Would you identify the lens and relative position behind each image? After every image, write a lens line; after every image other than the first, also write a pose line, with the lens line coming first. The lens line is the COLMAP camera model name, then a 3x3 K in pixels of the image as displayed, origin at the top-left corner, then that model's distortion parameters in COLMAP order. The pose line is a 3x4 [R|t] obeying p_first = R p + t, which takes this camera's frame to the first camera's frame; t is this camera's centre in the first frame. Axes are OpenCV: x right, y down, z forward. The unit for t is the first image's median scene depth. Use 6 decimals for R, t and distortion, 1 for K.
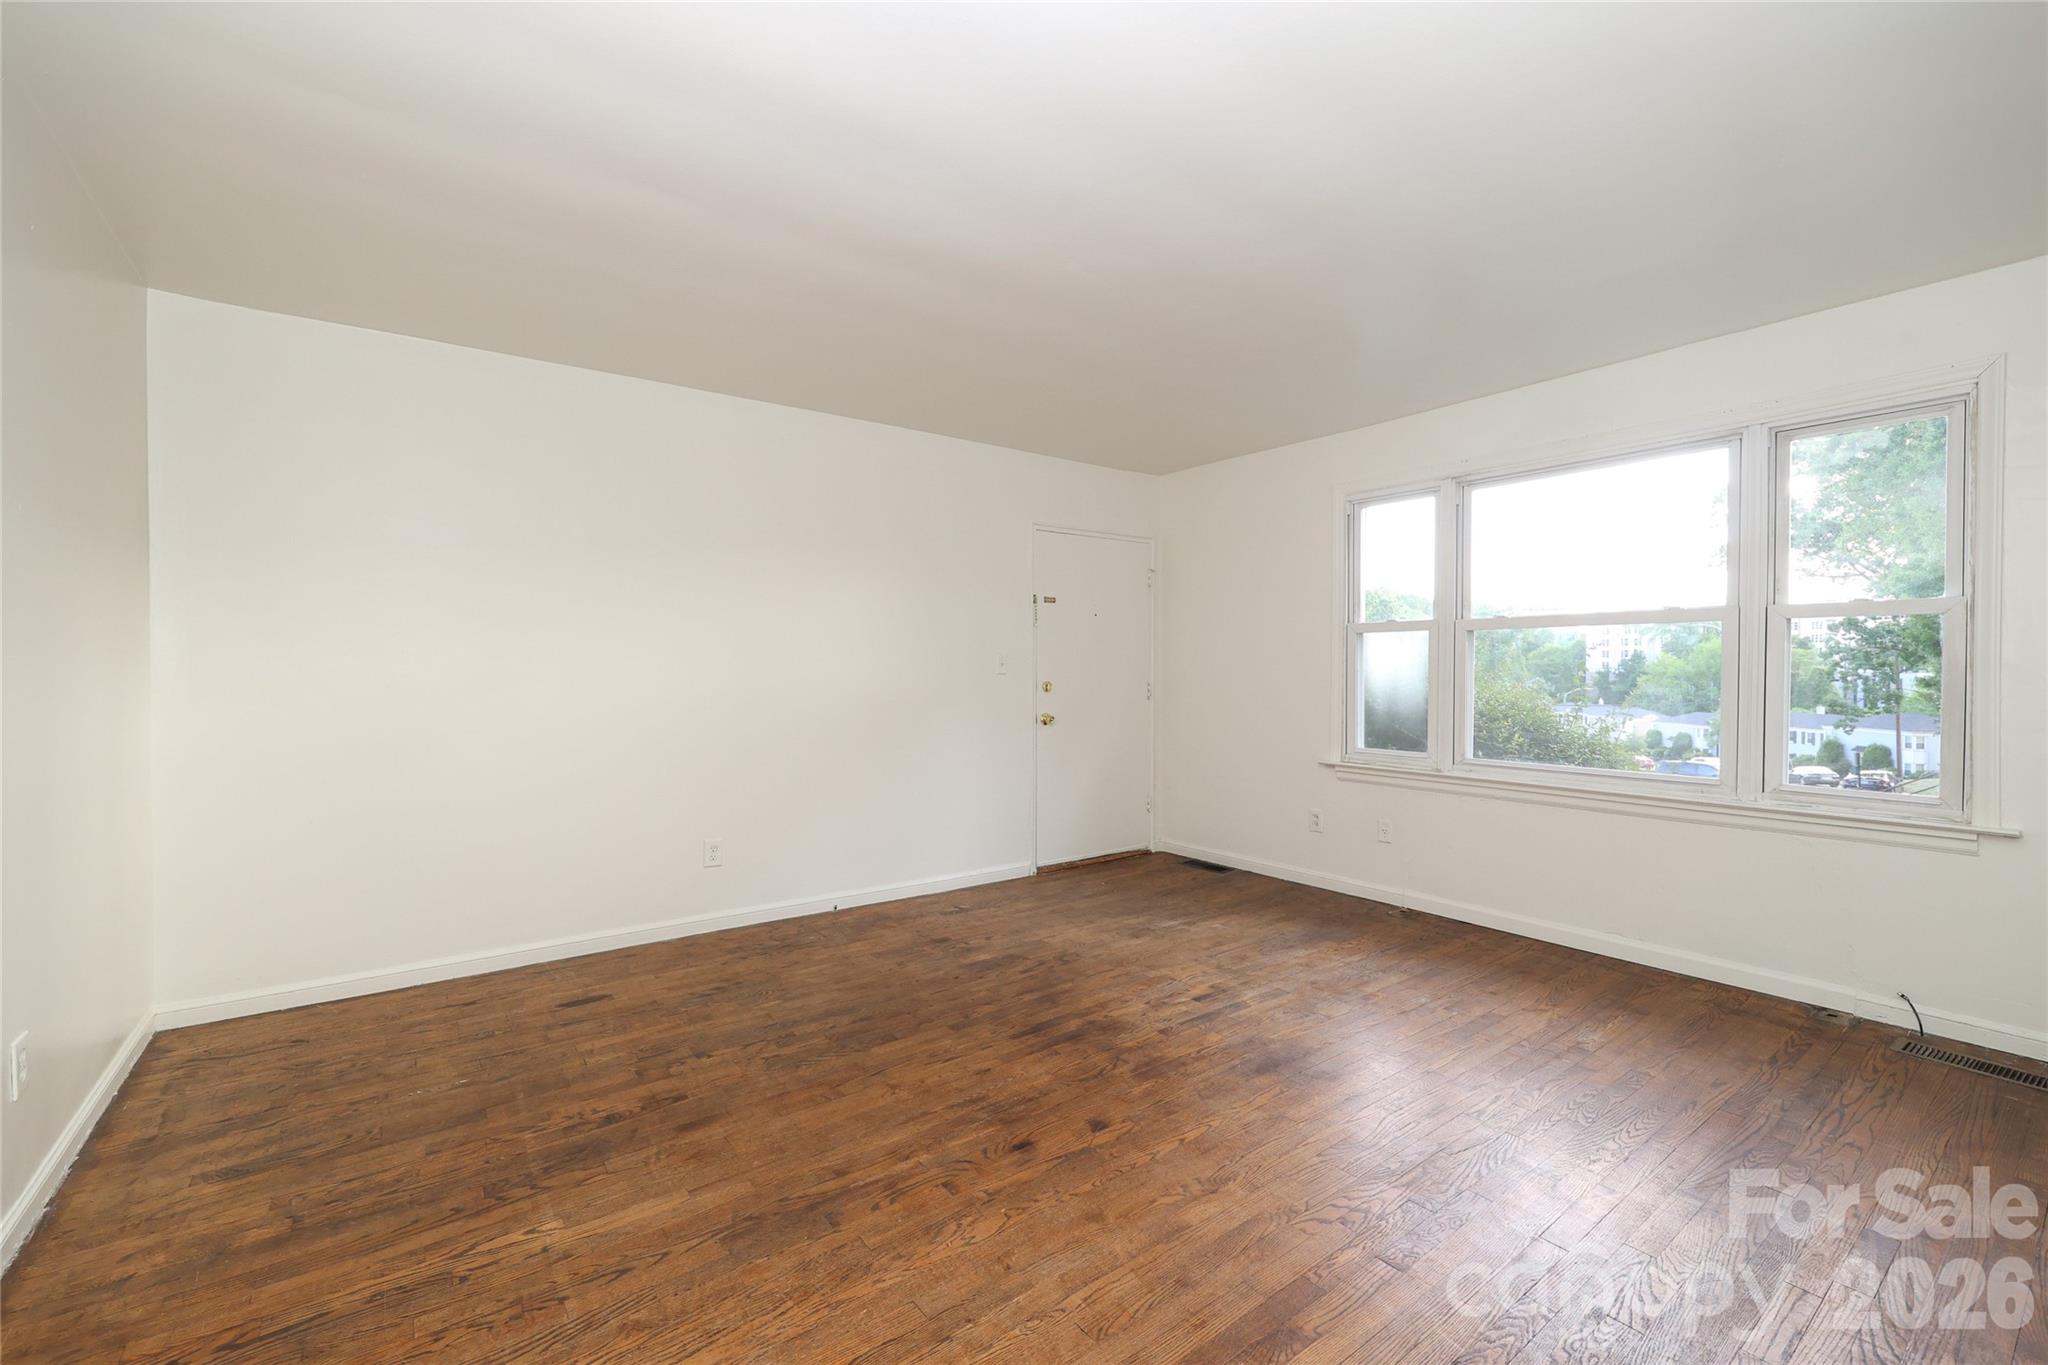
lens RADIAL K [[836.7, 0, 1026.6], [0, 836.7, 678.3], [0, 0, 1]] dist [-0.000238, 0.000199]
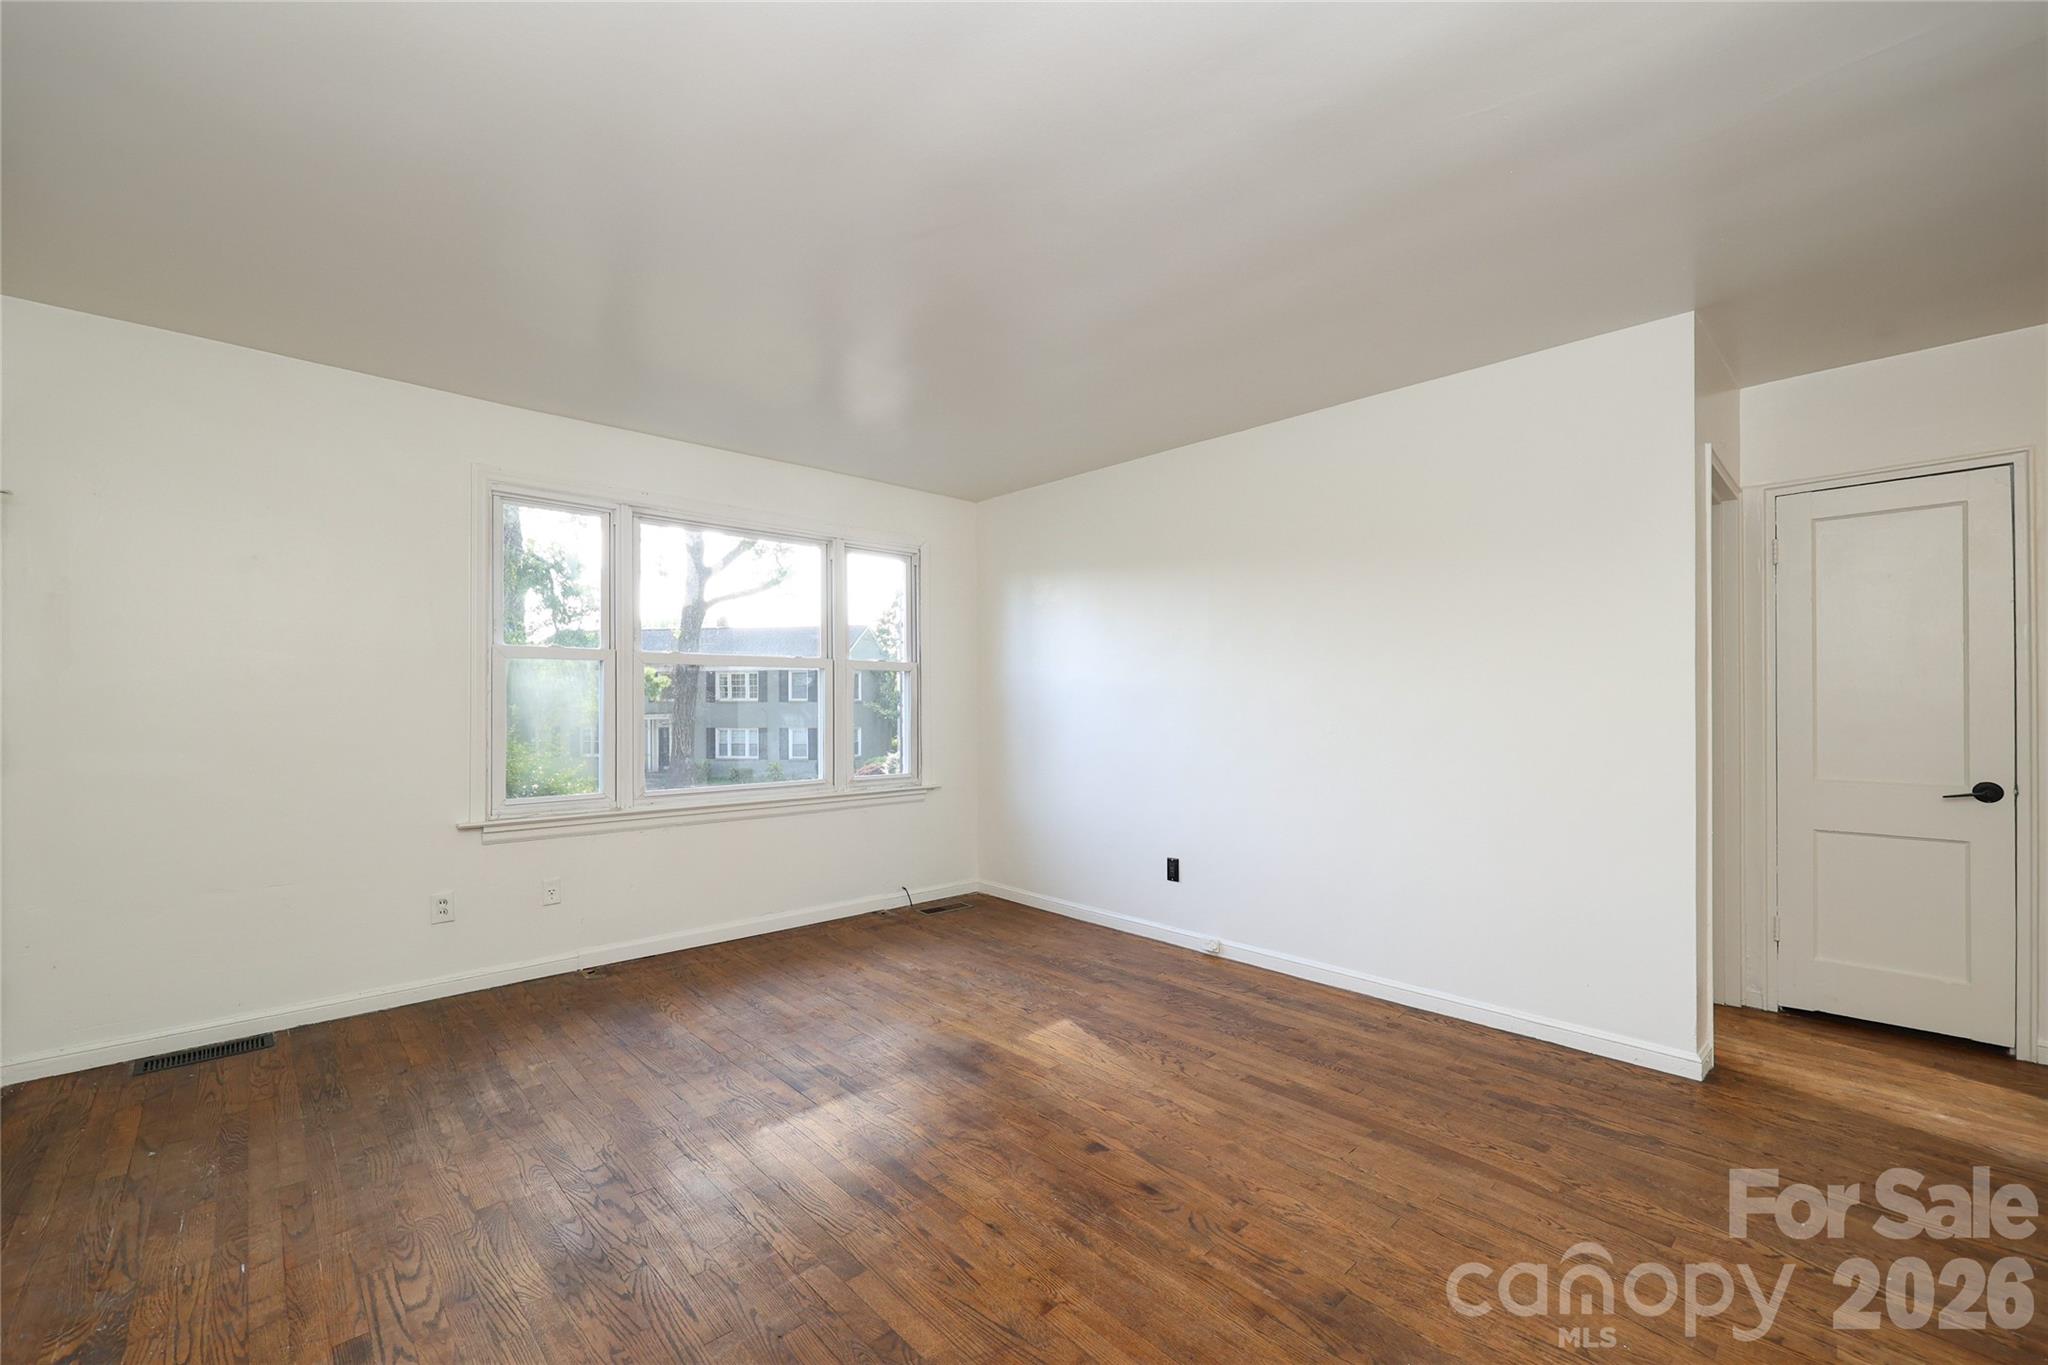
lens RADIAL K [[841.2, 0, 1016.5], [0, 841.2, 698.5], [0, 0, 1]] dist [-0.001621, -0.000159]
pose [[-0.102855, 0.003324, 0.994691, -0.736798], [0.009976, 0.999948, -0.002310, -0.012616], [-0.994646, 0.009685, -0.102883, 0.945479]]
